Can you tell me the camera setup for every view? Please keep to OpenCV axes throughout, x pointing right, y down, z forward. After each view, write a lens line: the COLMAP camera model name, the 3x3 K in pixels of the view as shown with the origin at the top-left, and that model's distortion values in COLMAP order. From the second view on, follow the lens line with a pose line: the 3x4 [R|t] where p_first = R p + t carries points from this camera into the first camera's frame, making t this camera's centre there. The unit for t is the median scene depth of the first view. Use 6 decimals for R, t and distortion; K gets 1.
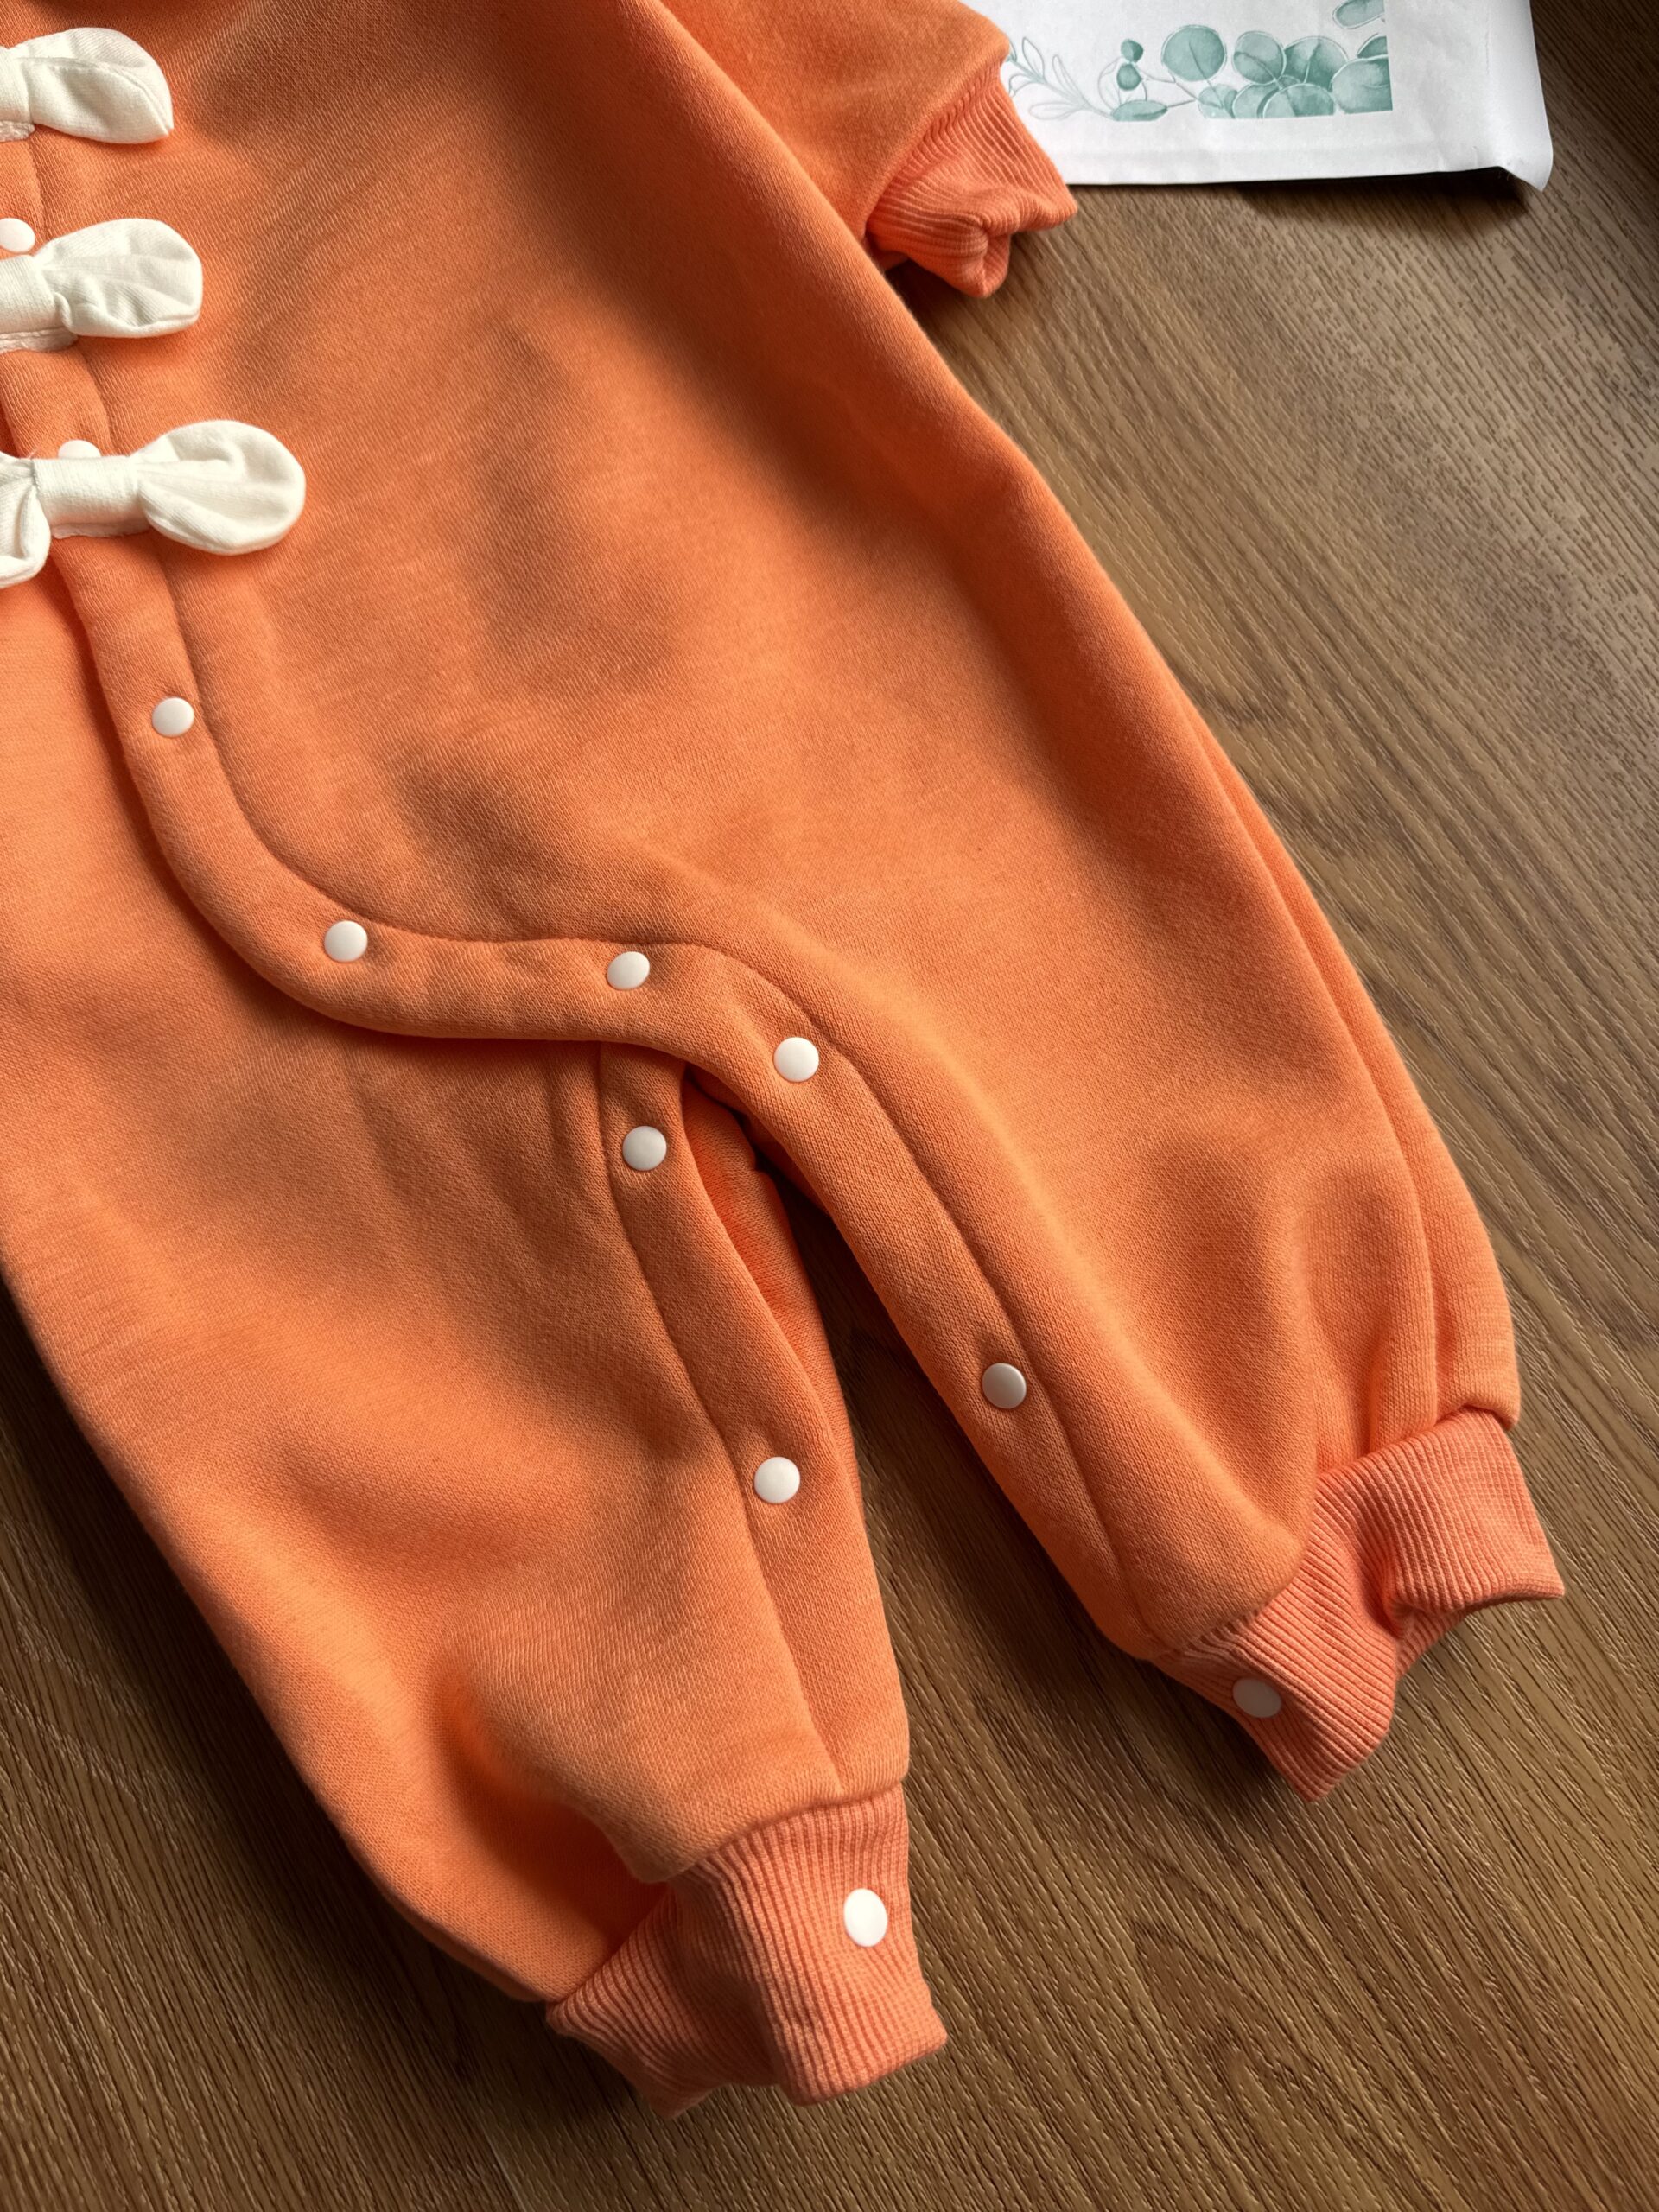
lens RADIAL K [[1719.0, 0, 829.5], [0, 1719.0, 1106.0], [0, 0, 1]] dist [0.013247, -0.030802]
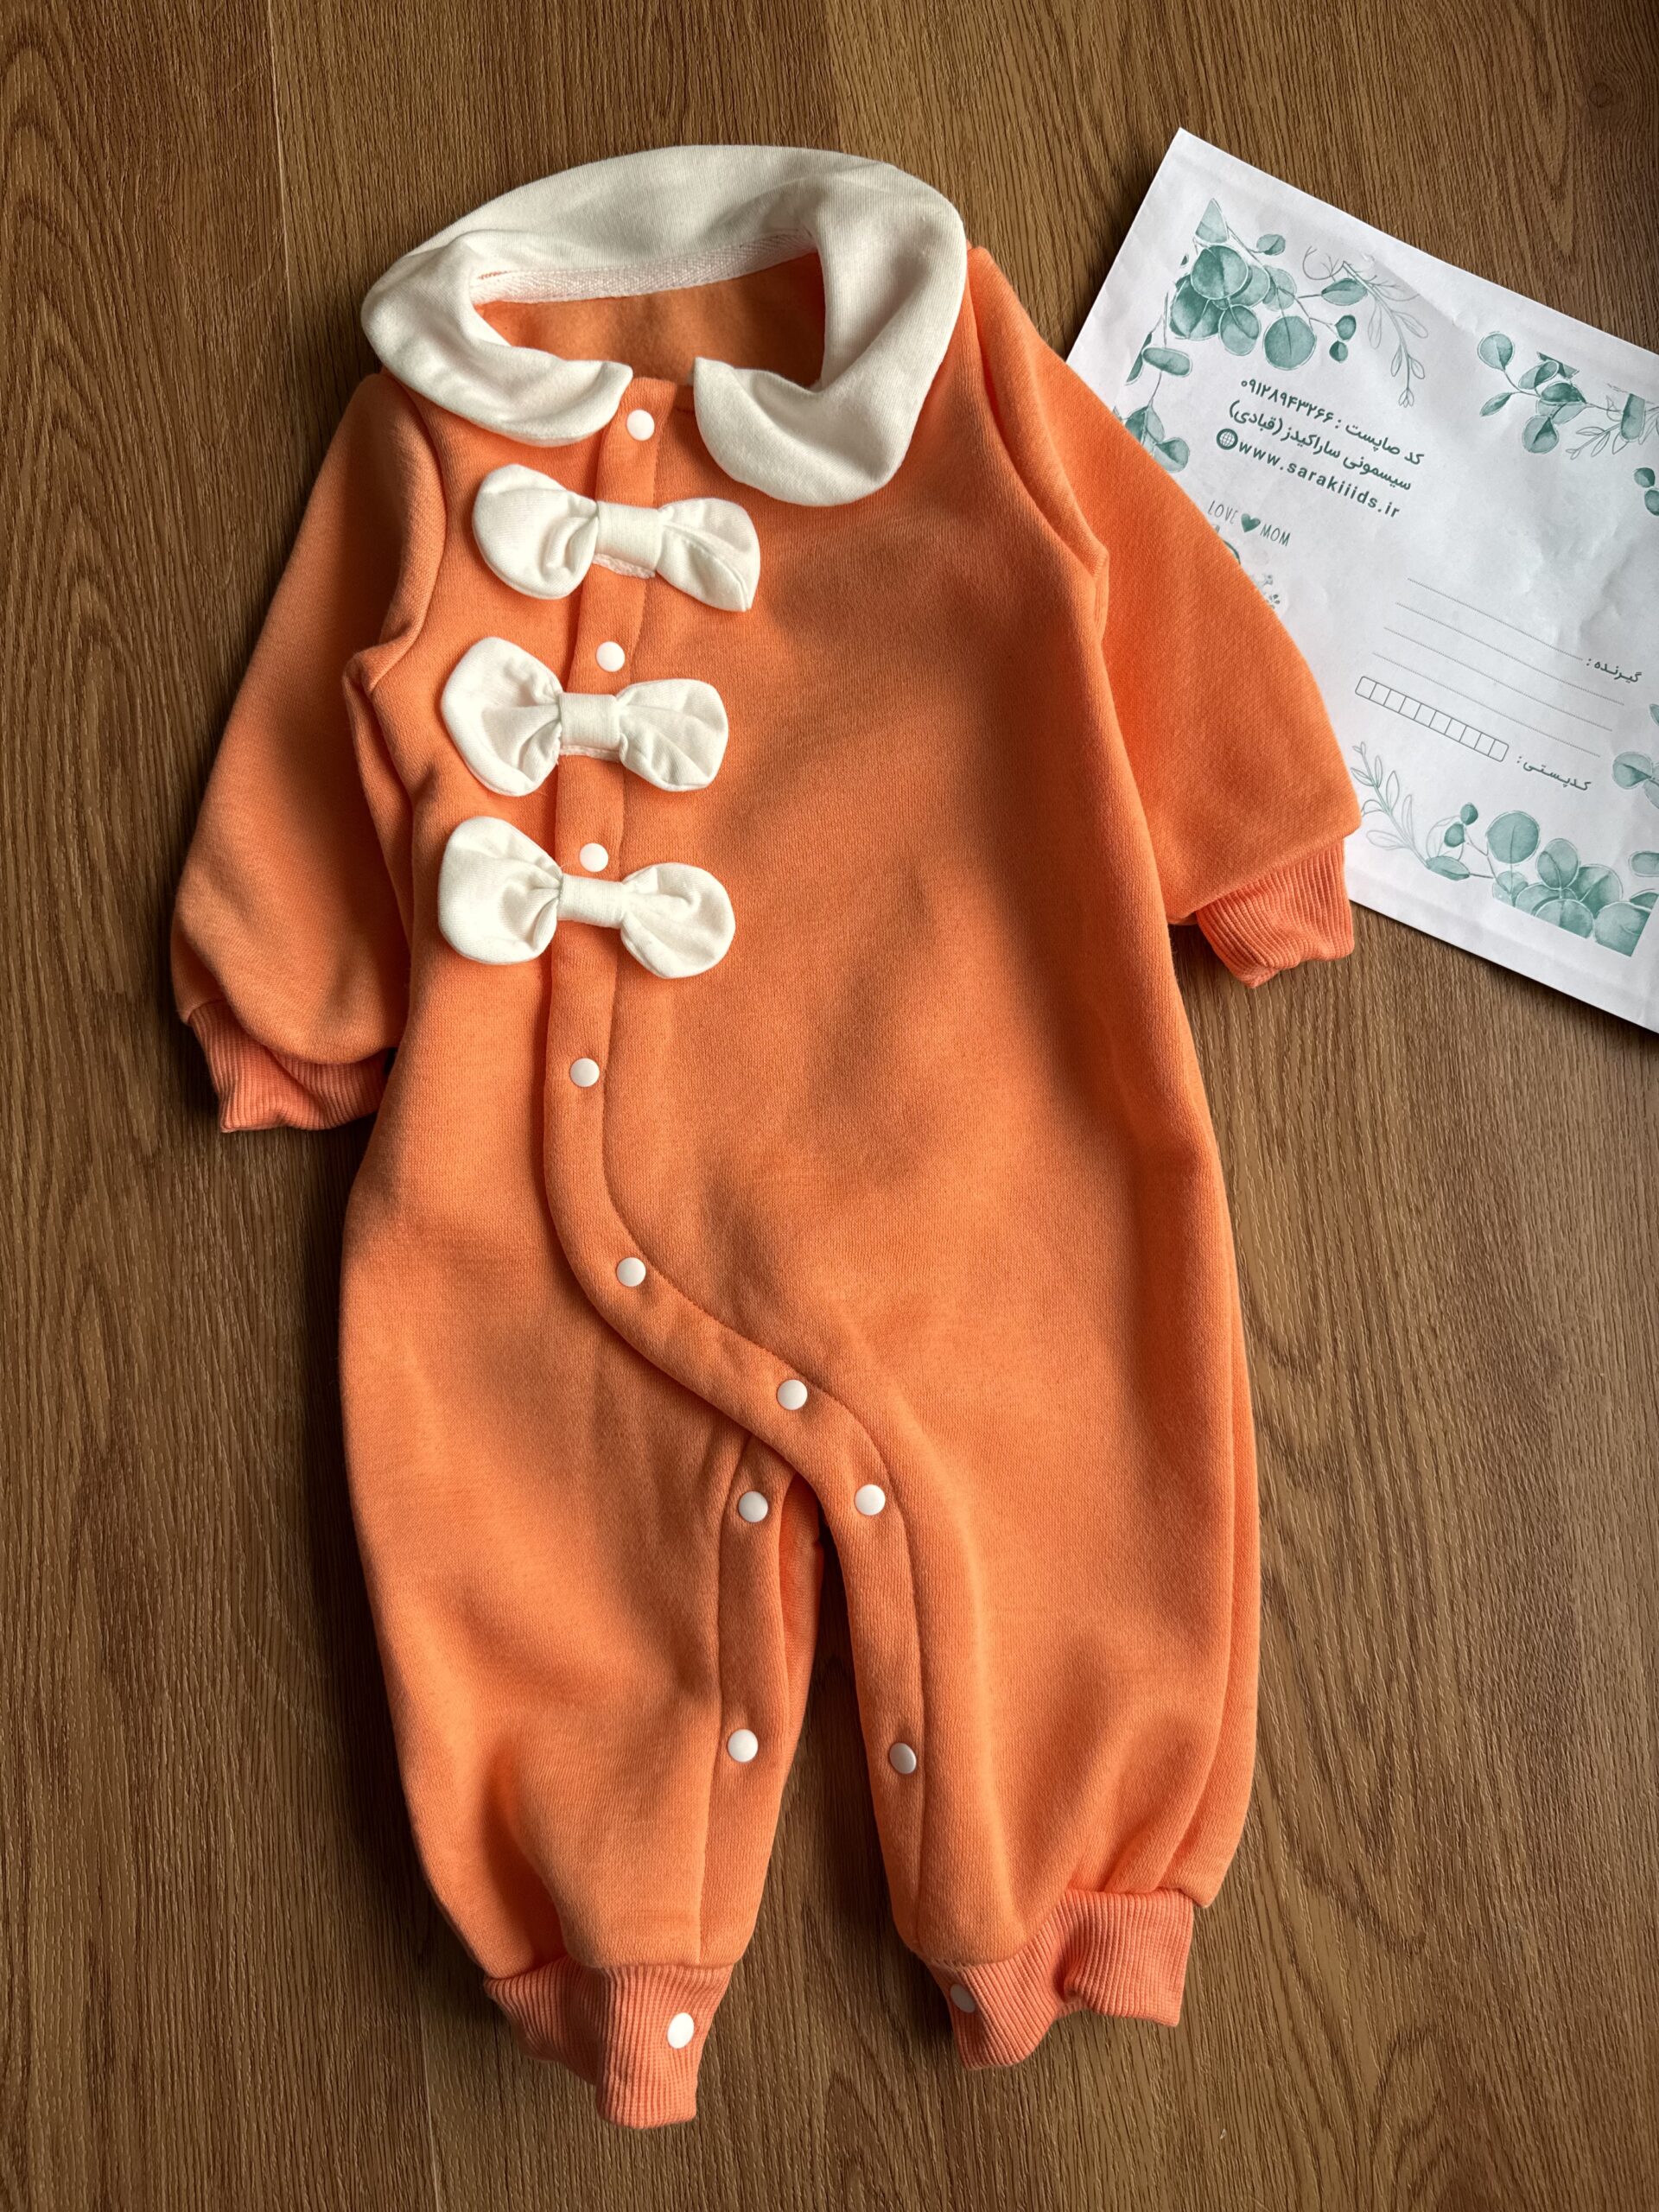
lens RADIAL K [[1747.2, 0, 822.8], [0, 1747.2, 1139.8], [0, 0, 1]] dist [0.059283, -0.093875]
pose [[0.905589, 0.422471, -0.037771, -0.122763], [-0.408902, 0.893220, 0.186969, -0.537776], [0.112727, -0.153873, 0.981639, -0.421095]]
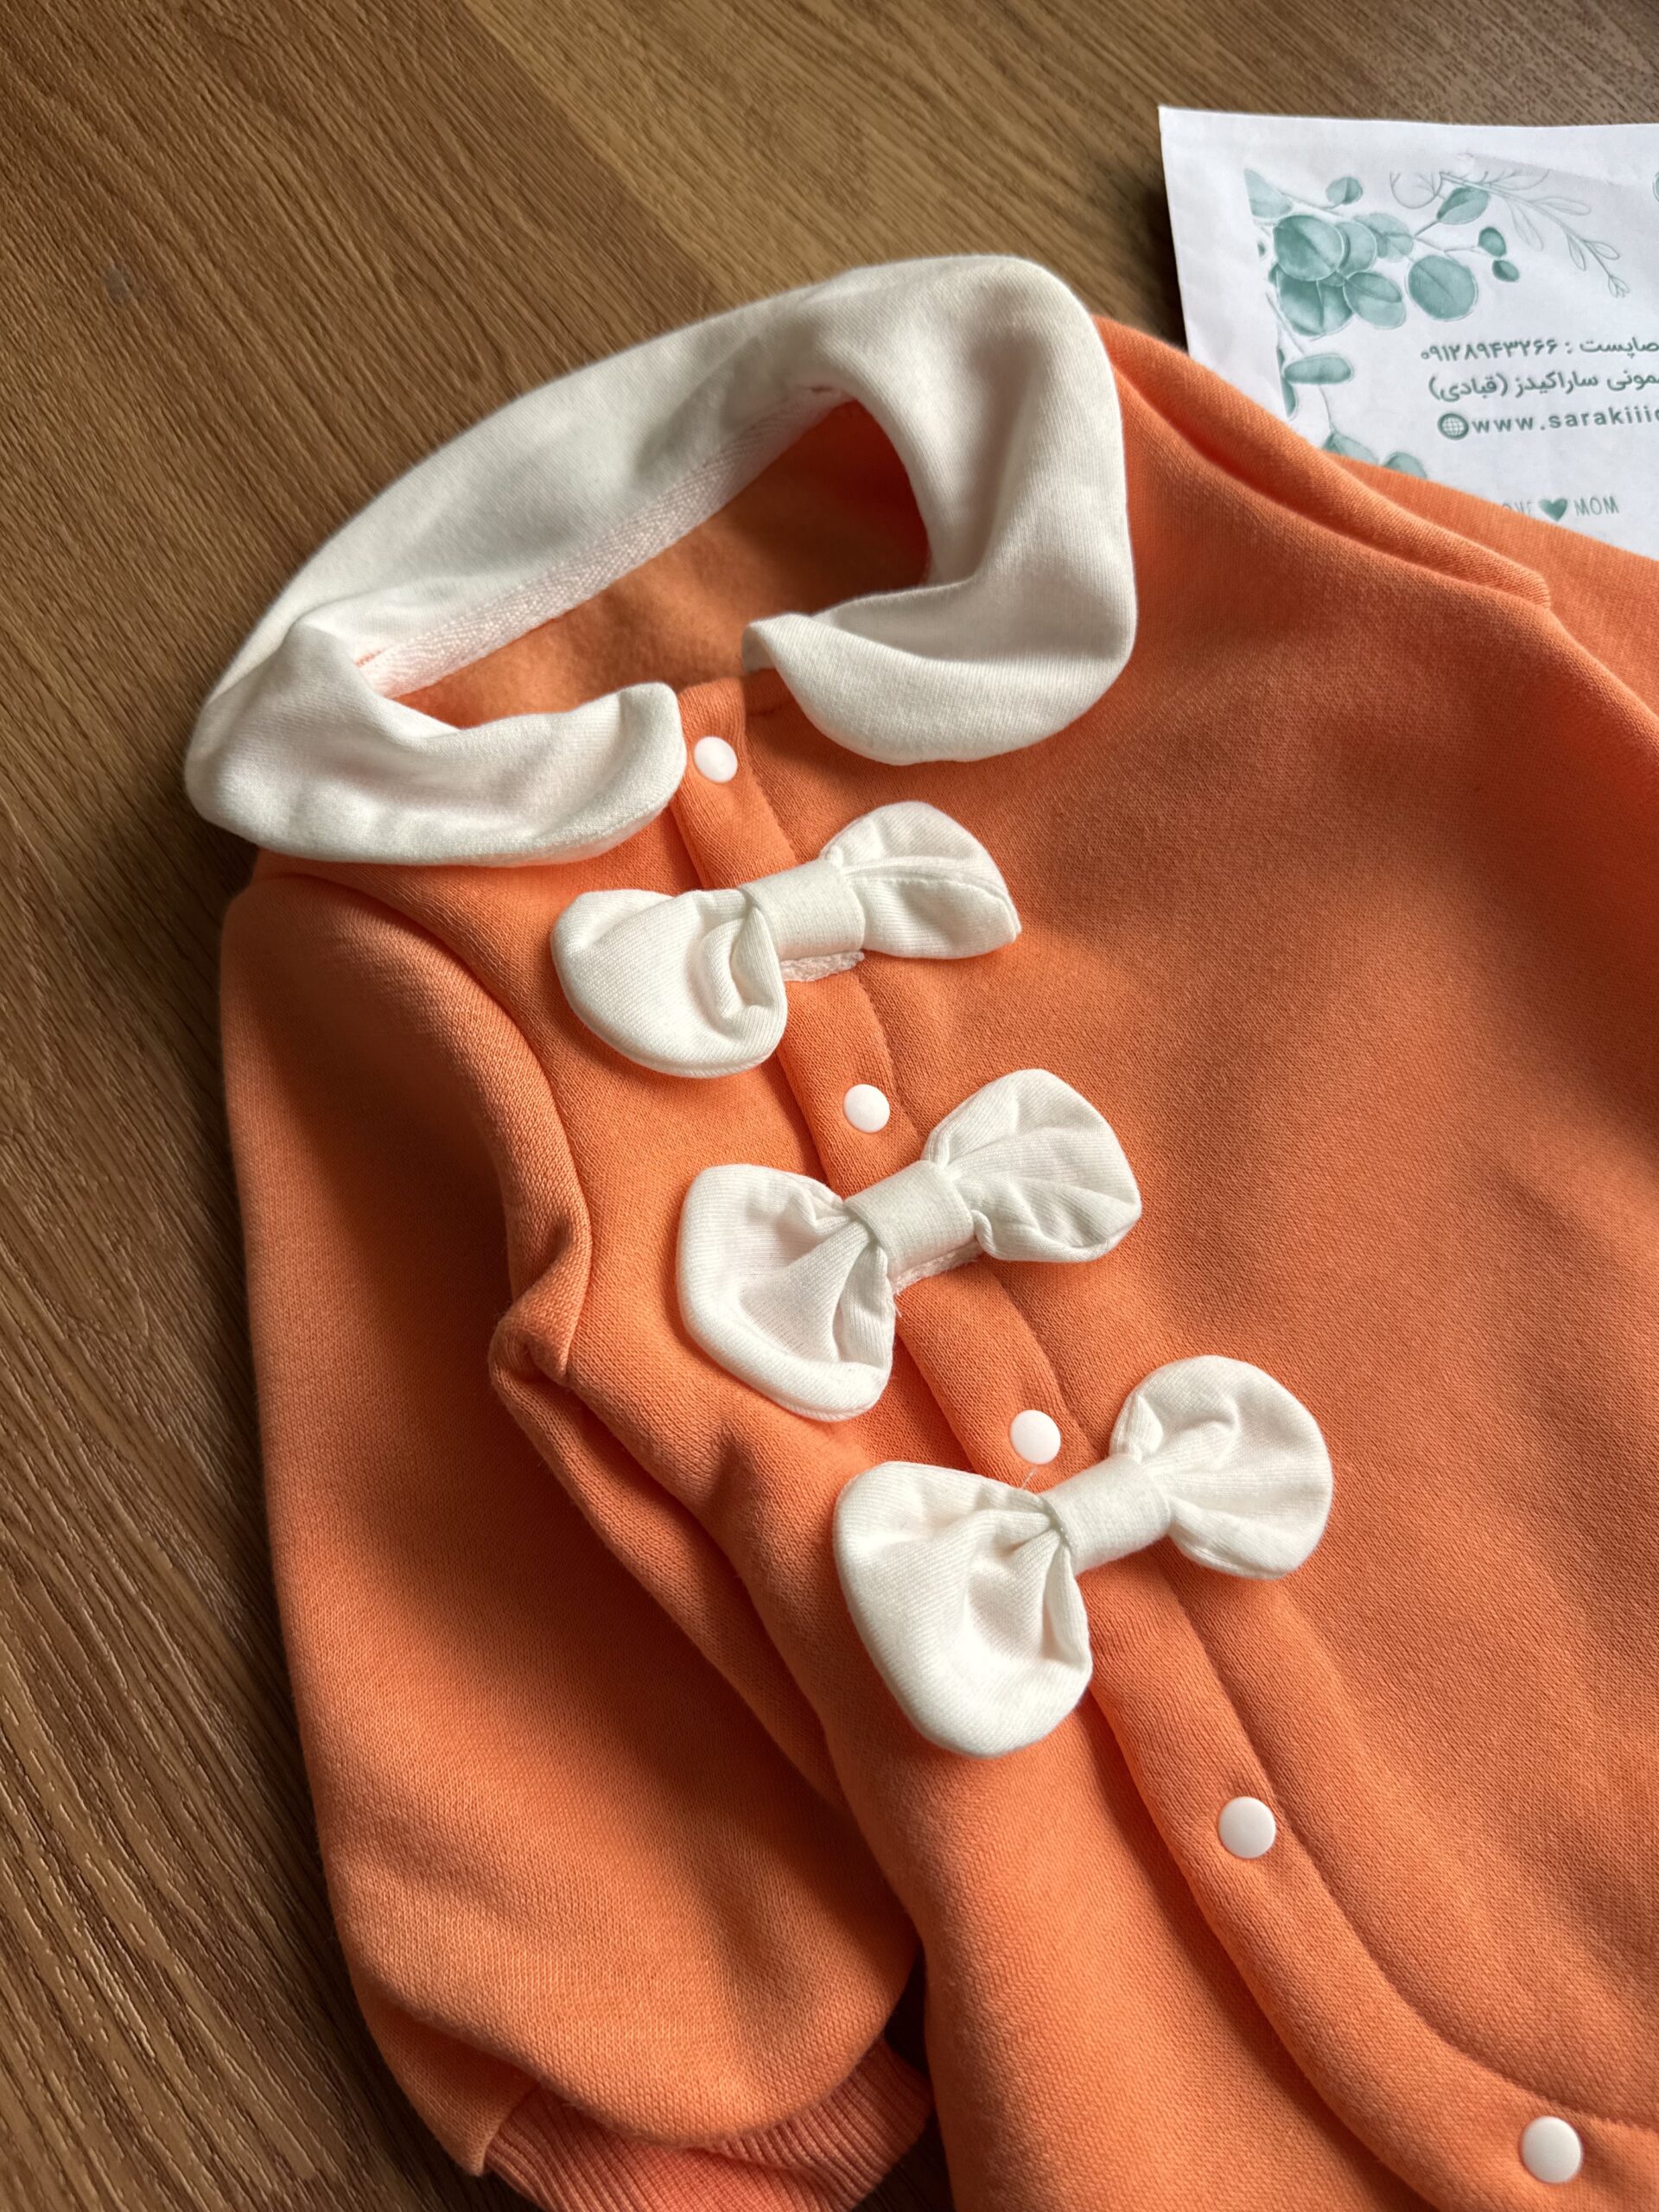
lens RADIAL K [[1719.0, 0, 829.5], [0, 1719.0, 1106.0], [0, 0, 1]] dist [0.013247, -0.030802]
pose [[0.994180, -0.069944, 0.081941, -0.602583], [0.075312, 0.995080, -0.064366, -0.501525], [-0.077036, 0.070163, 0.994557, 0.269260]]
